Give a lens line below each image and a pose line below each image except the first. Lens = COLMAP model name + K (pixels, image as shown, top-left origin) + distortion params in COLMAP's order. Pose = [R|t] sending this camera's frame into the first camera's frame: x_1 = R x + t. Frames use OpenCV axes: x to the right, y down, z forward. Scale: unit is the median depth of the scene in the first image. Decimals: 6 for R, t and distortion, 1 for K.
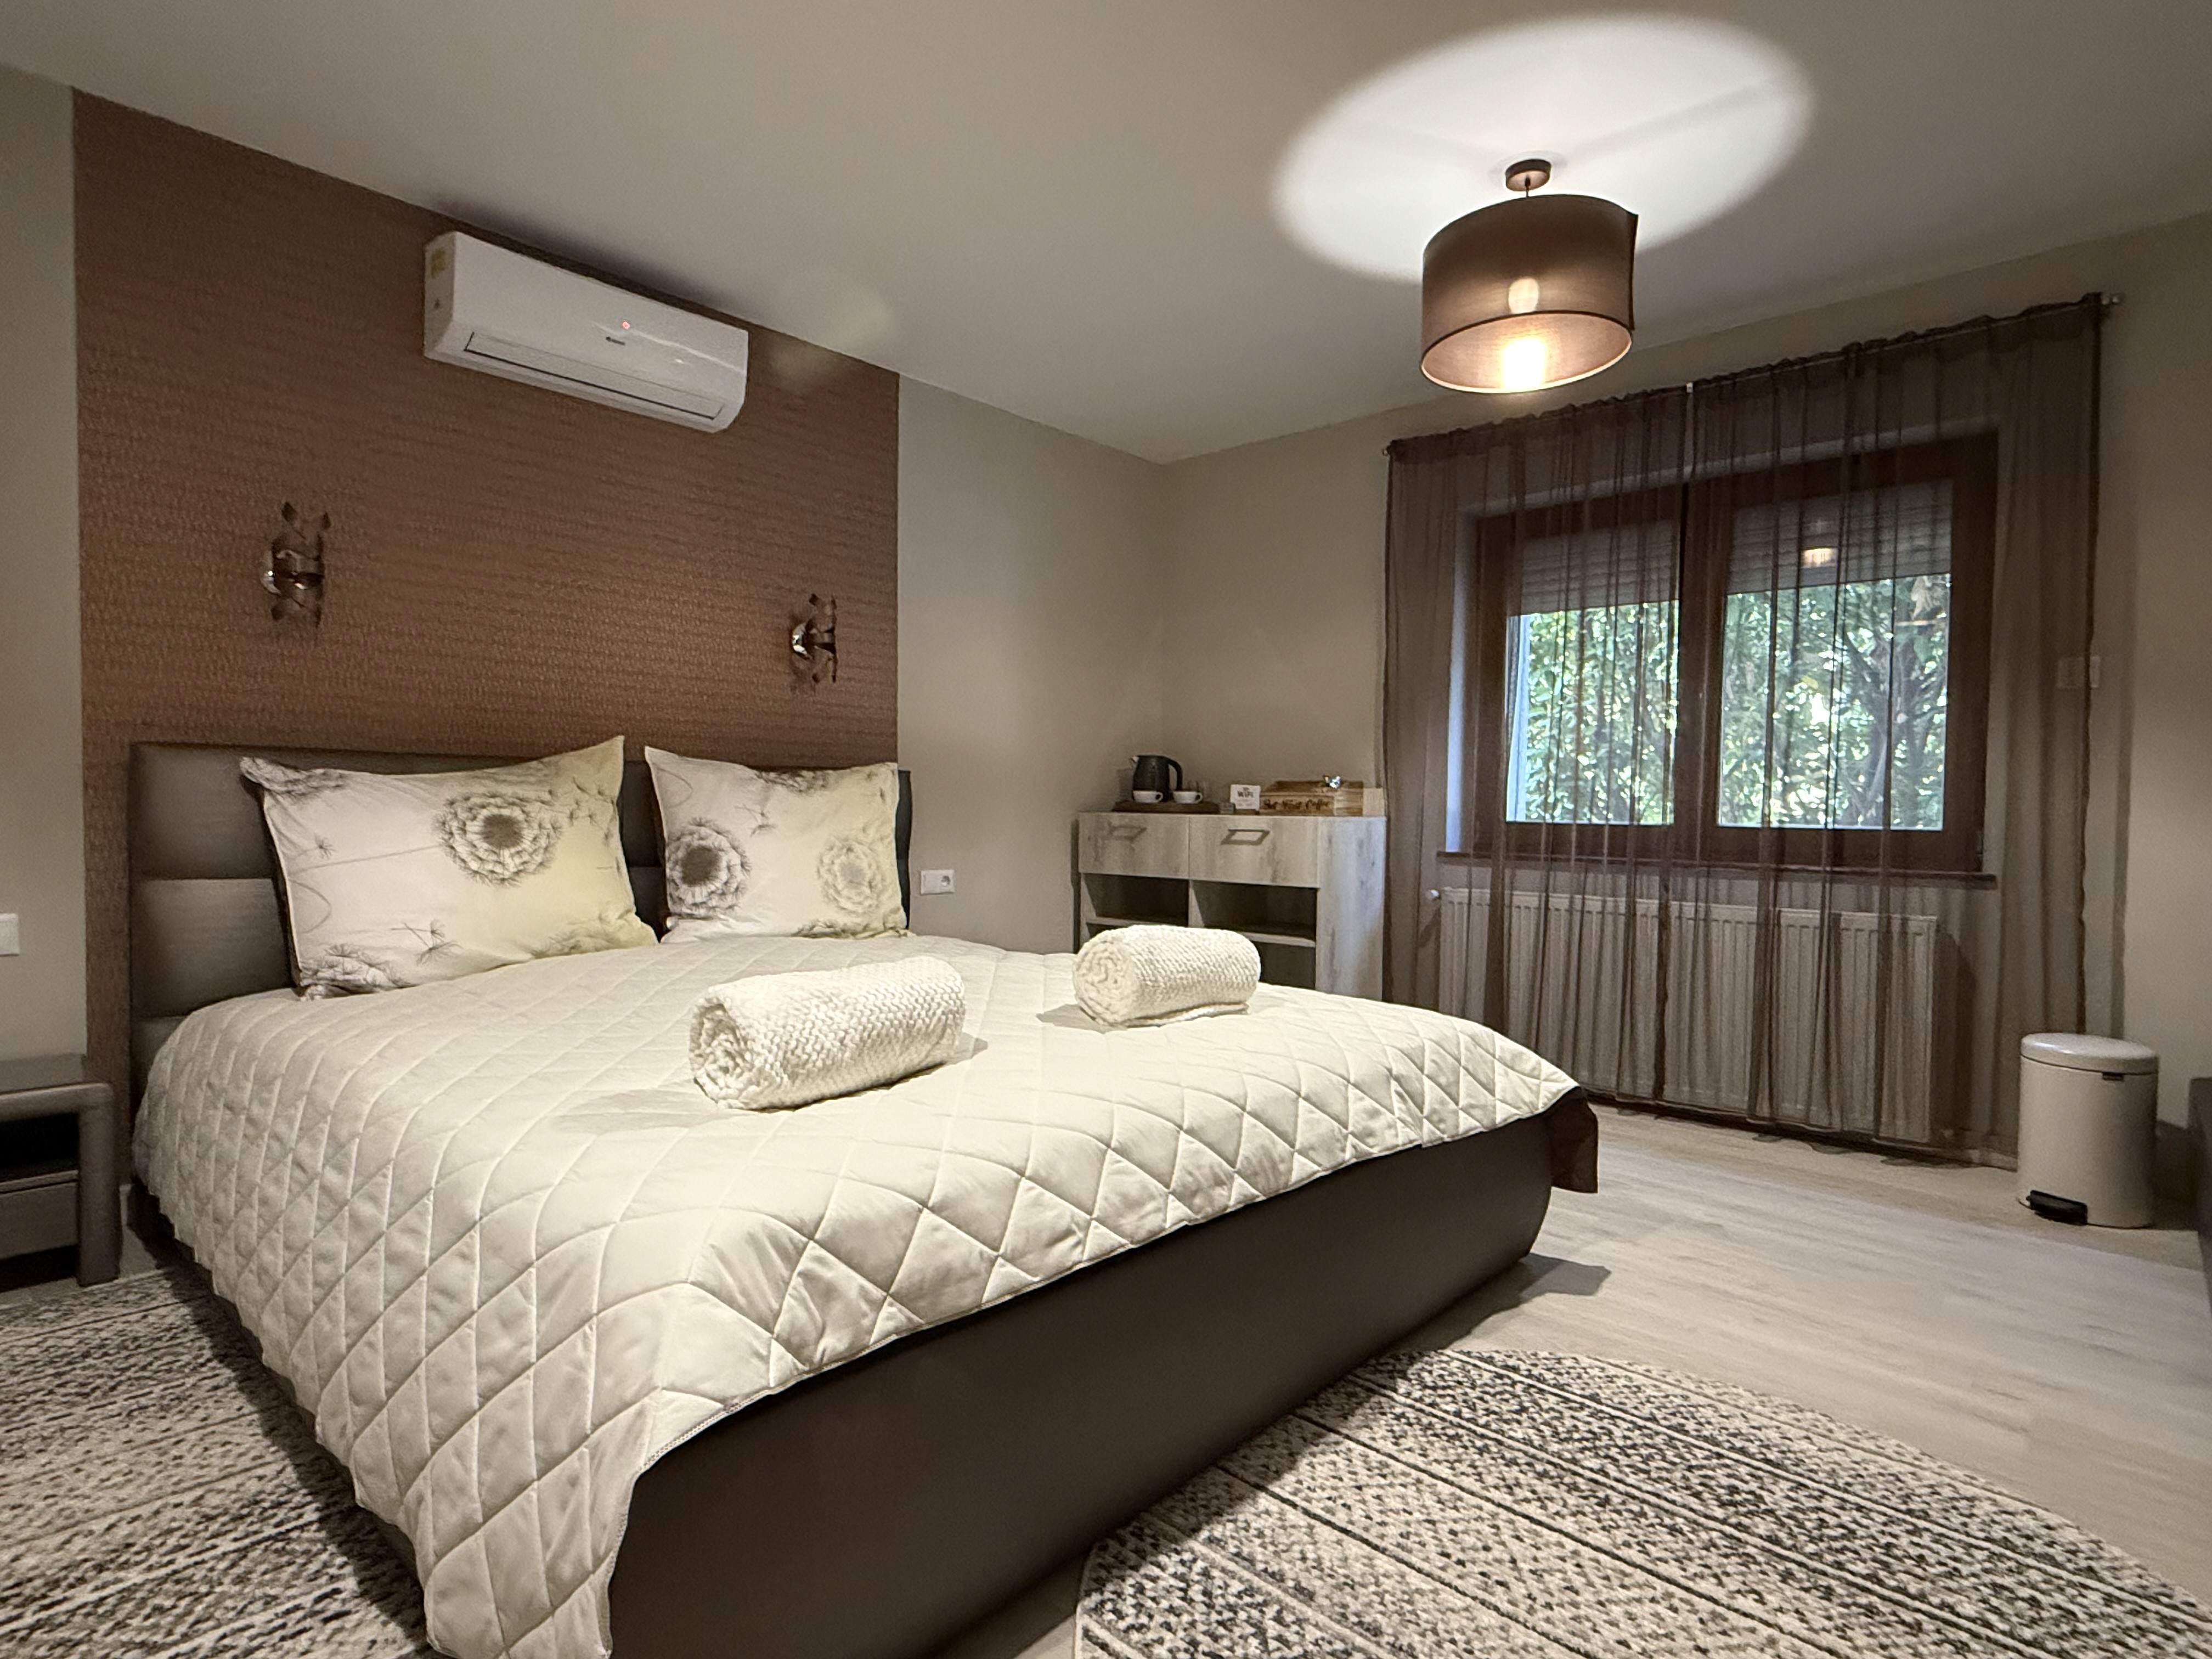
lens RADIAL K [[1160.7, 0, 1095.5], [0, 1160.7, 827.2], [0, 0, 1]] dist [0.001721, -0.001416]
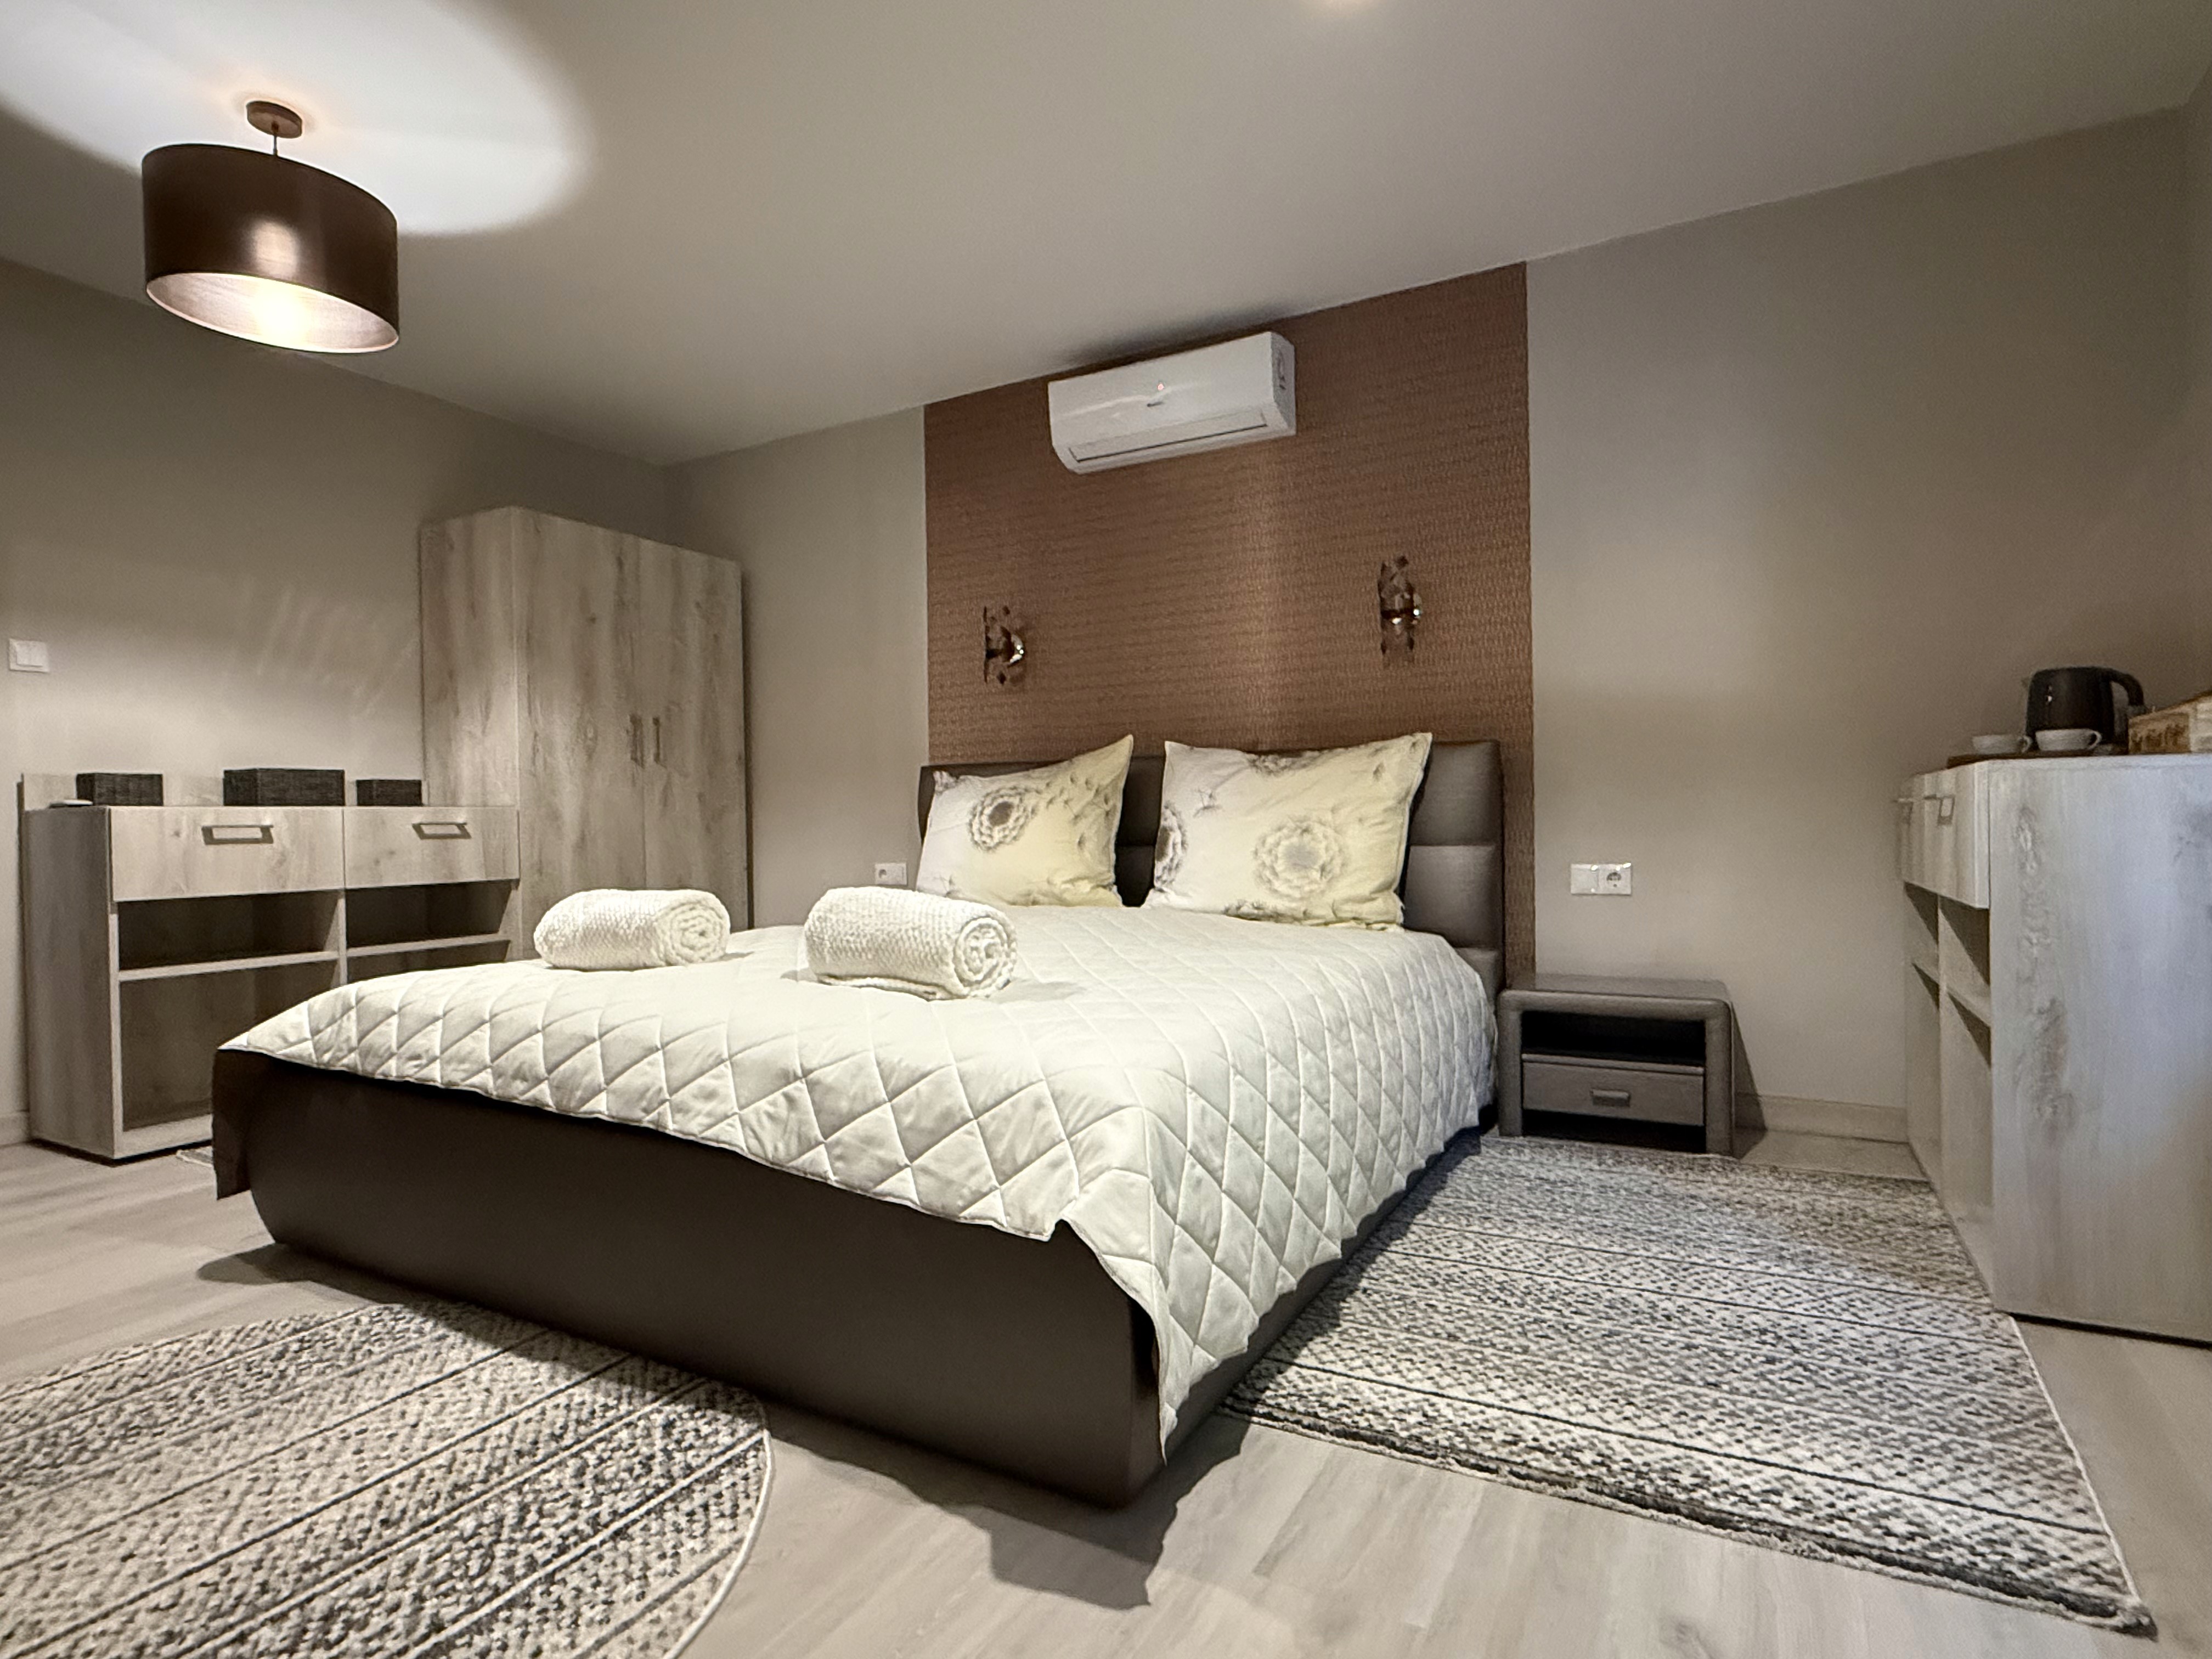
lens RADIAL K [[1160.7, 0, 1094.8], [0, 1160.7, 825.0], [0, 0, 1]] dist [0.001721, -0.001416]
pose [[0.232817, -0.014772, -0.972408, 0.858228], [-0.004721, 0.999856, -0.016319, 0.039527], [0.972509, 0.008390, 0.232714, 0.790068]]
